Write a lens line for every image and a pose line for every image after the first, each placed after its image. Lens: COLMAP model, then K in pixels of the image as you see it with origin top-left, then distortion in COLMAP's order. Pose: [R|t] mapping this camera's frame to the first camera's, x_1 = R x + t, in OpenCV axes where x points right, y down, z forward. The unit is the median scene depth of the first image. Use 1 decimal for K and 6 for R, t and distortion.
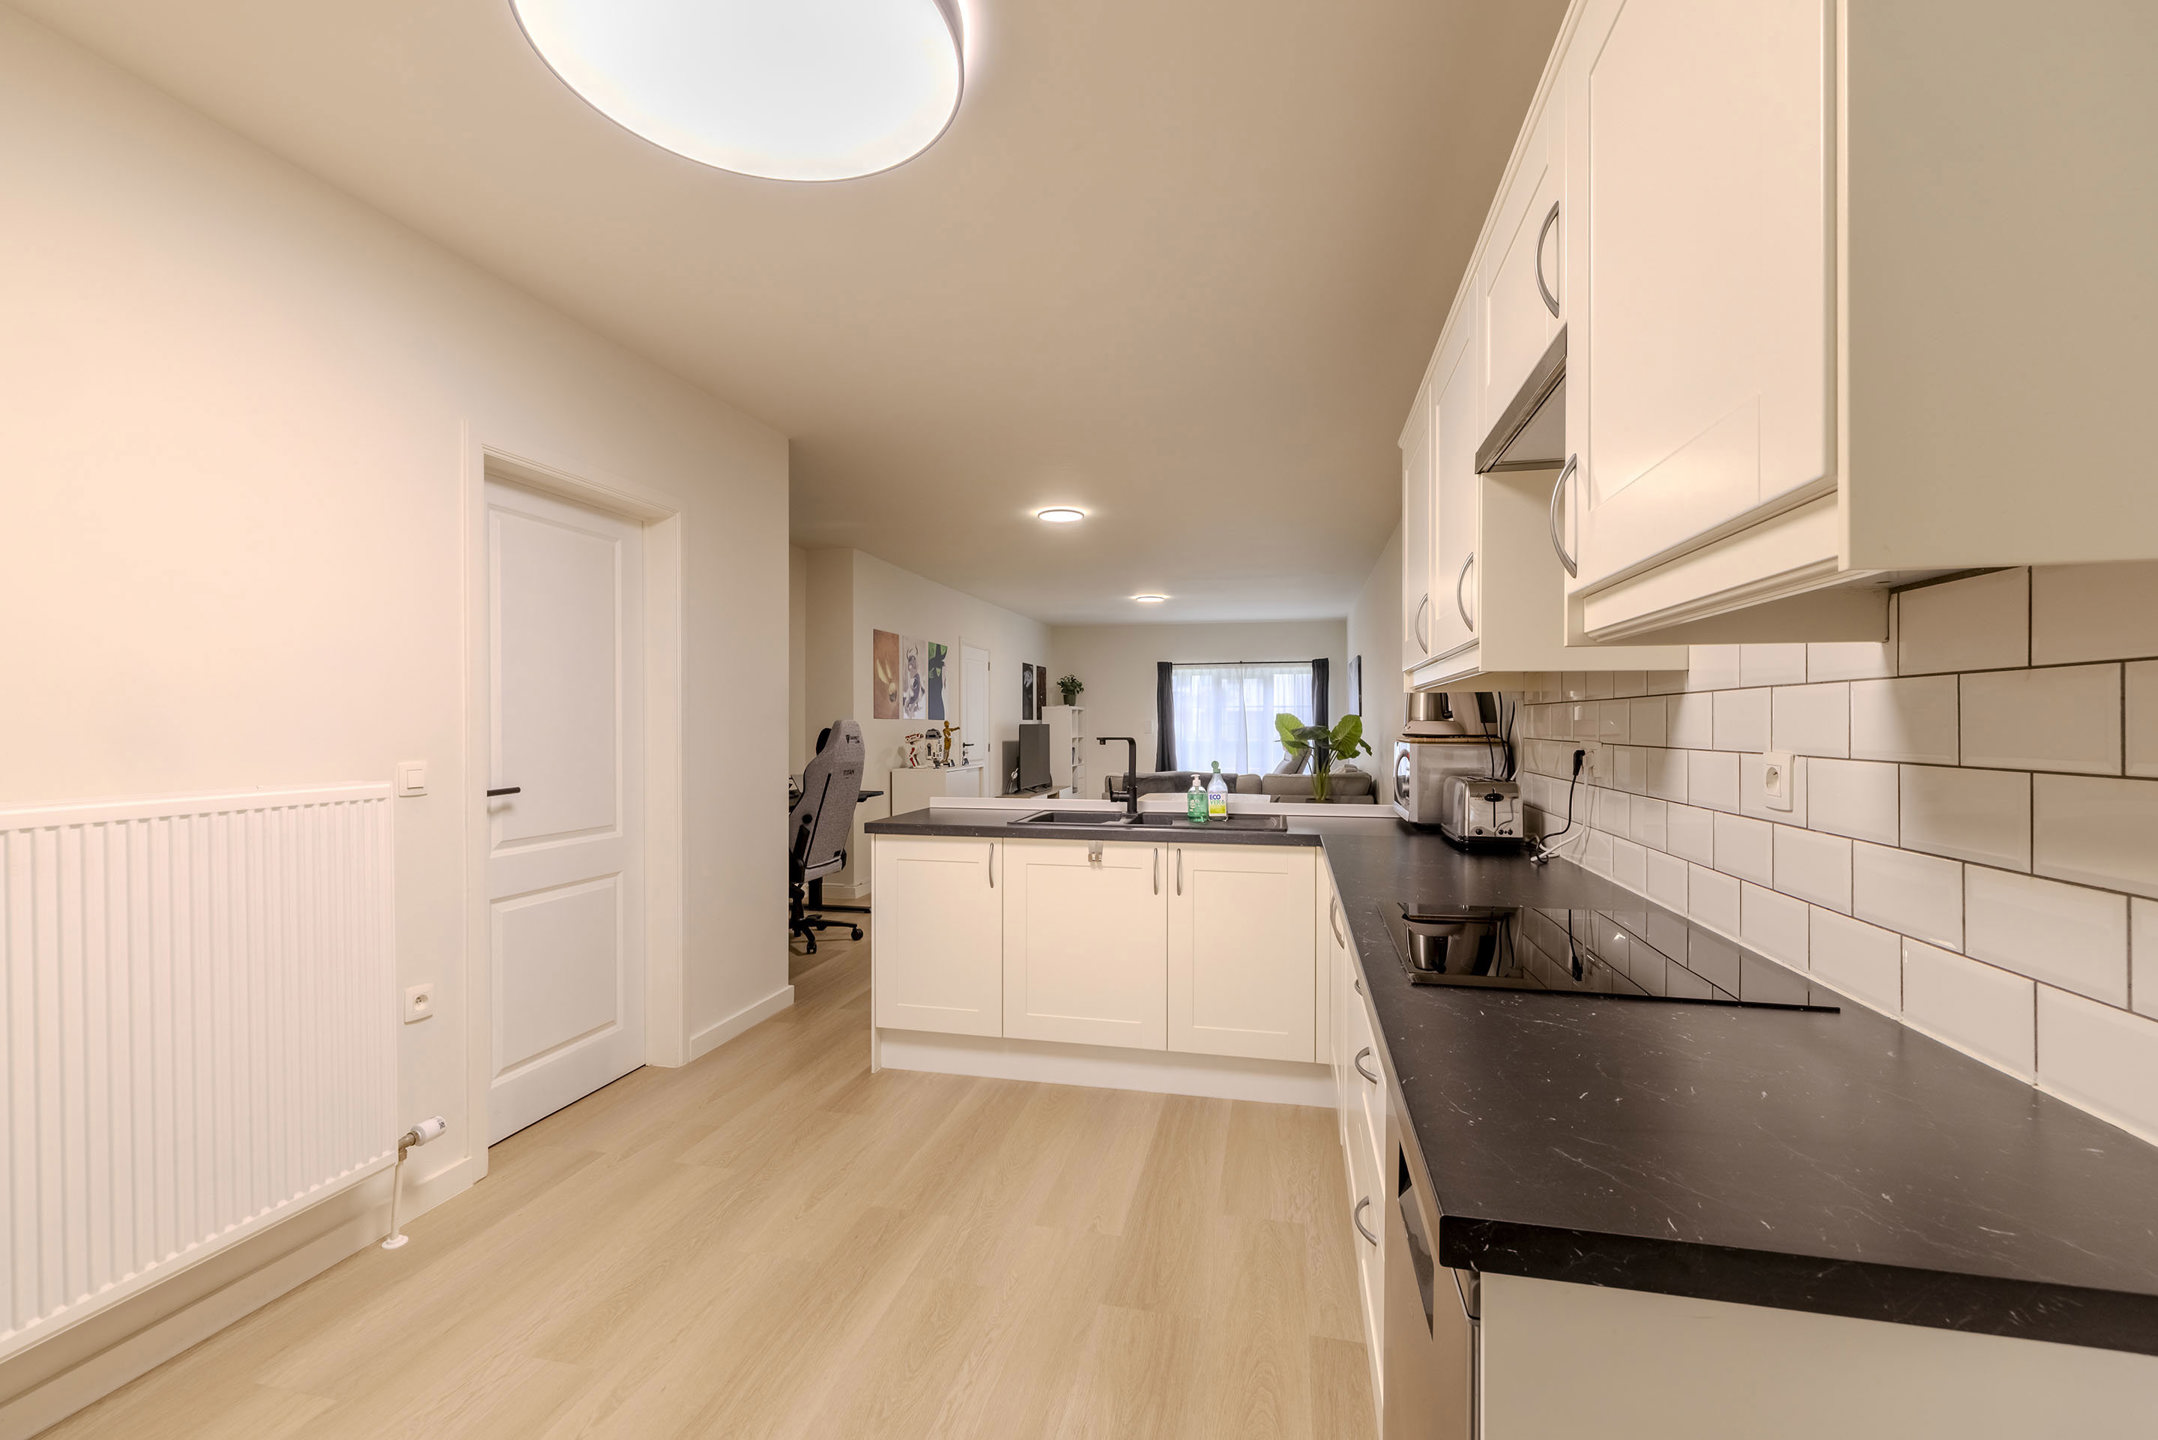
lens RADIAL K [[934.1, 0, 1037.3], [0, 934.1, 729.0], [0, 0, 1]] dist [0.000457, 0.000146]
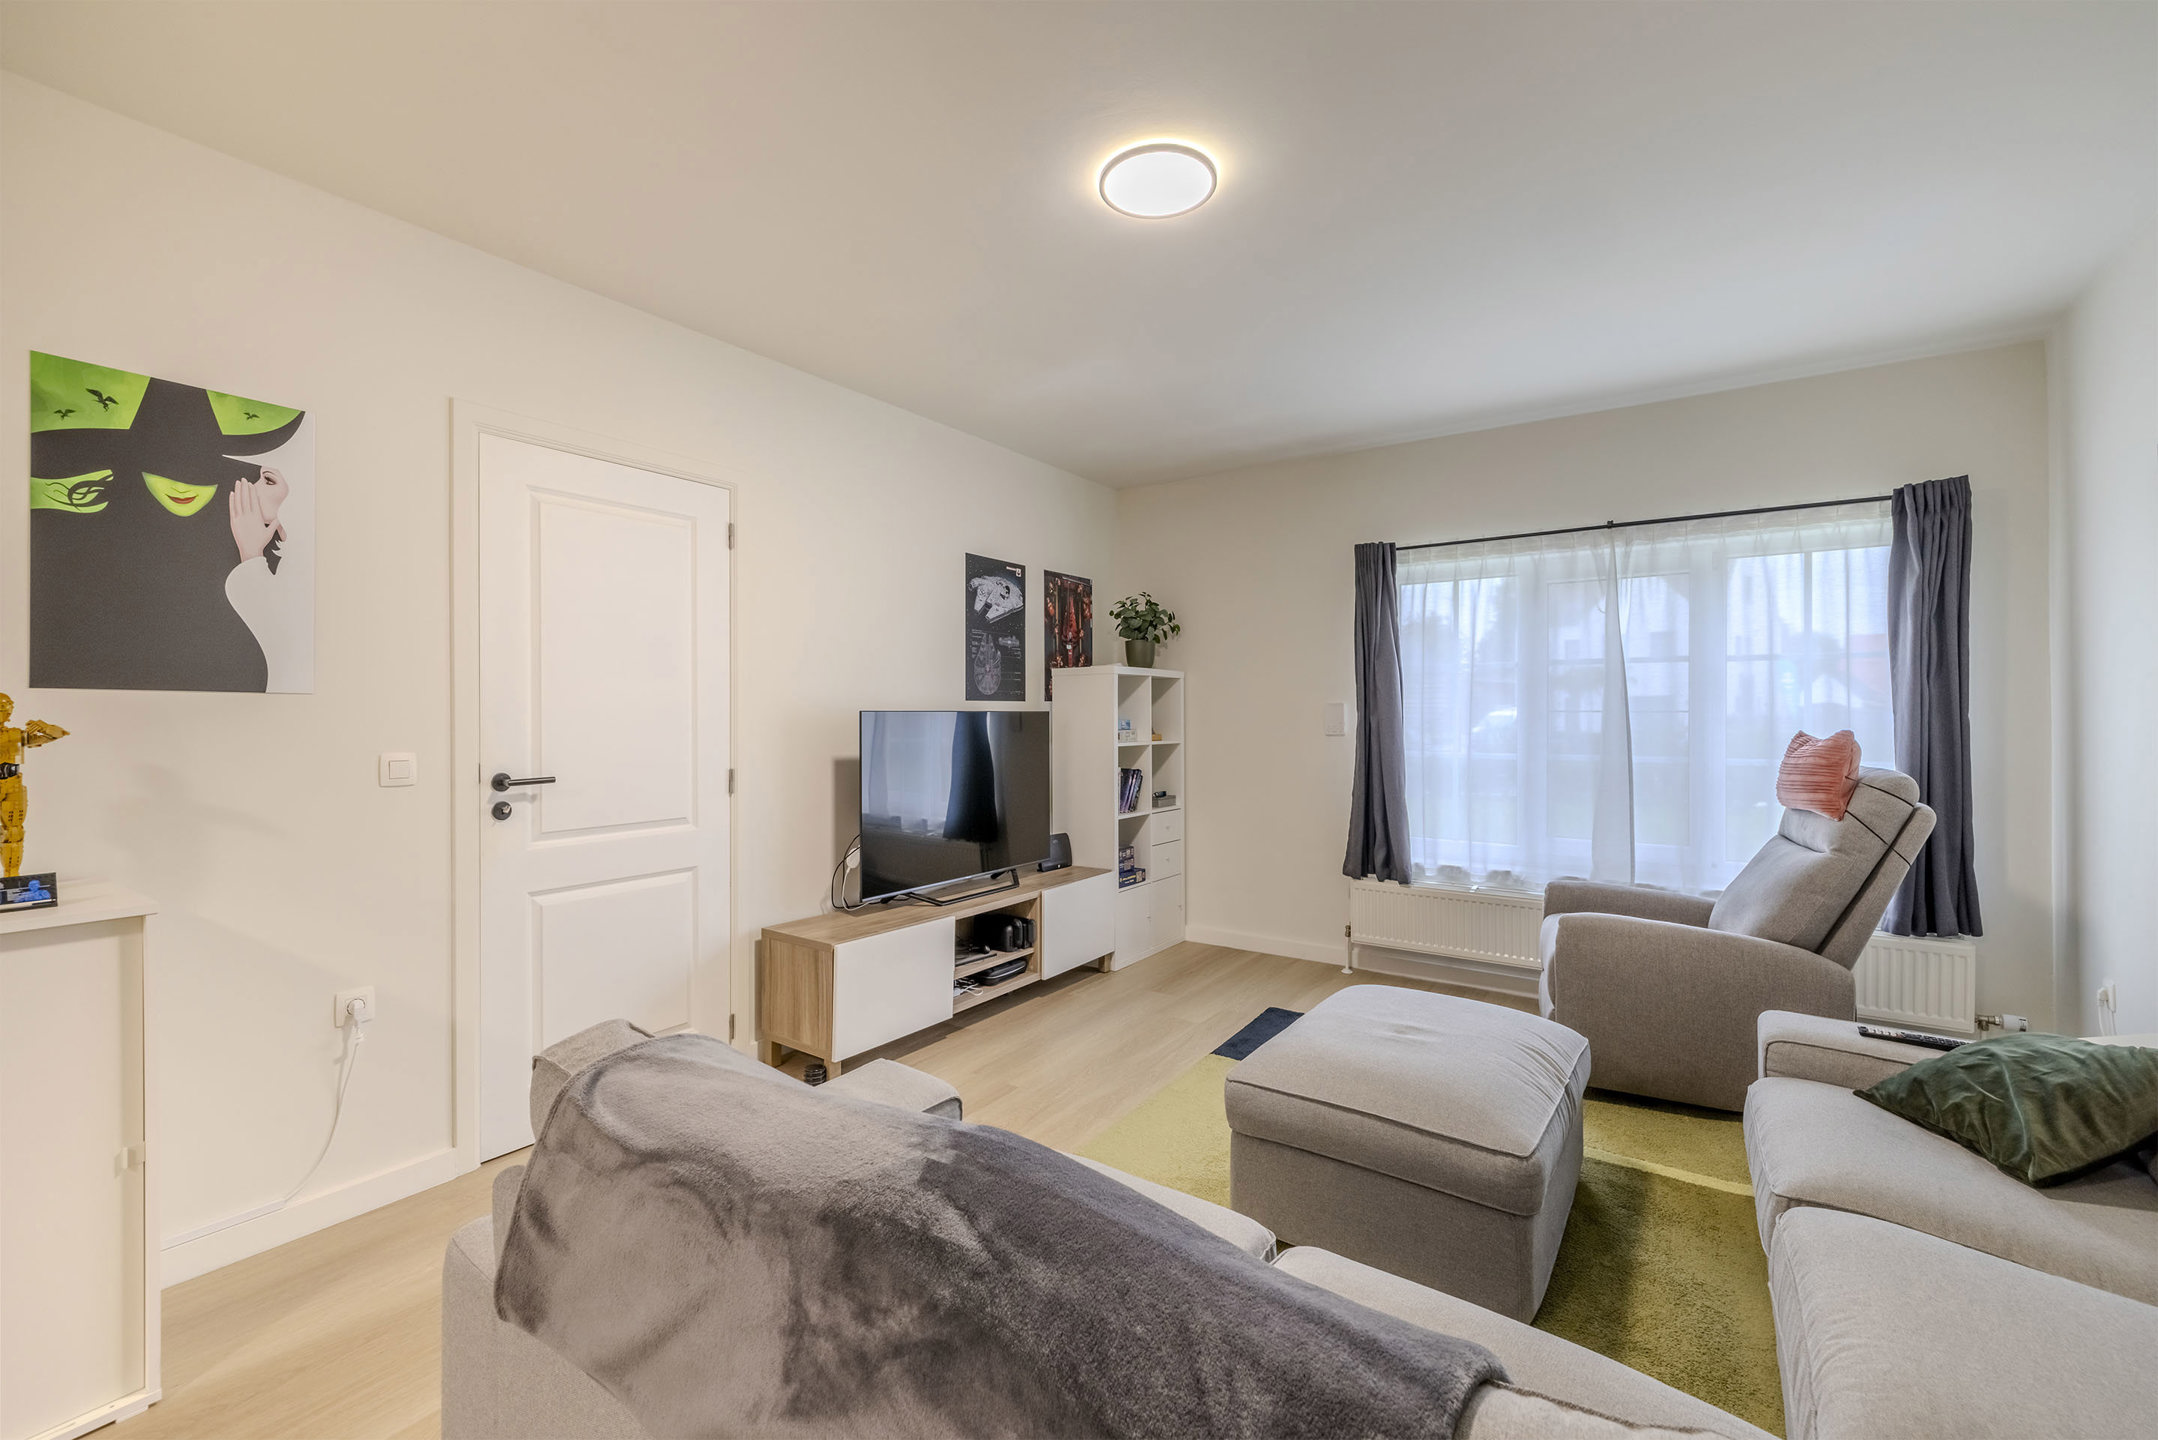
lens RADIAL K [[934.1, 0, 1037.3], [0, 934.1, 729.0], [0, 0, 1]] dist [0.000457, 0.000146]
pose [[0.938966, 0.008424, -0.343907, 0.140100], [-0.005074, 0.999931, 0.010640, -0.001814], [0.343973, -0.008246, 0.938943, 0.611999]]
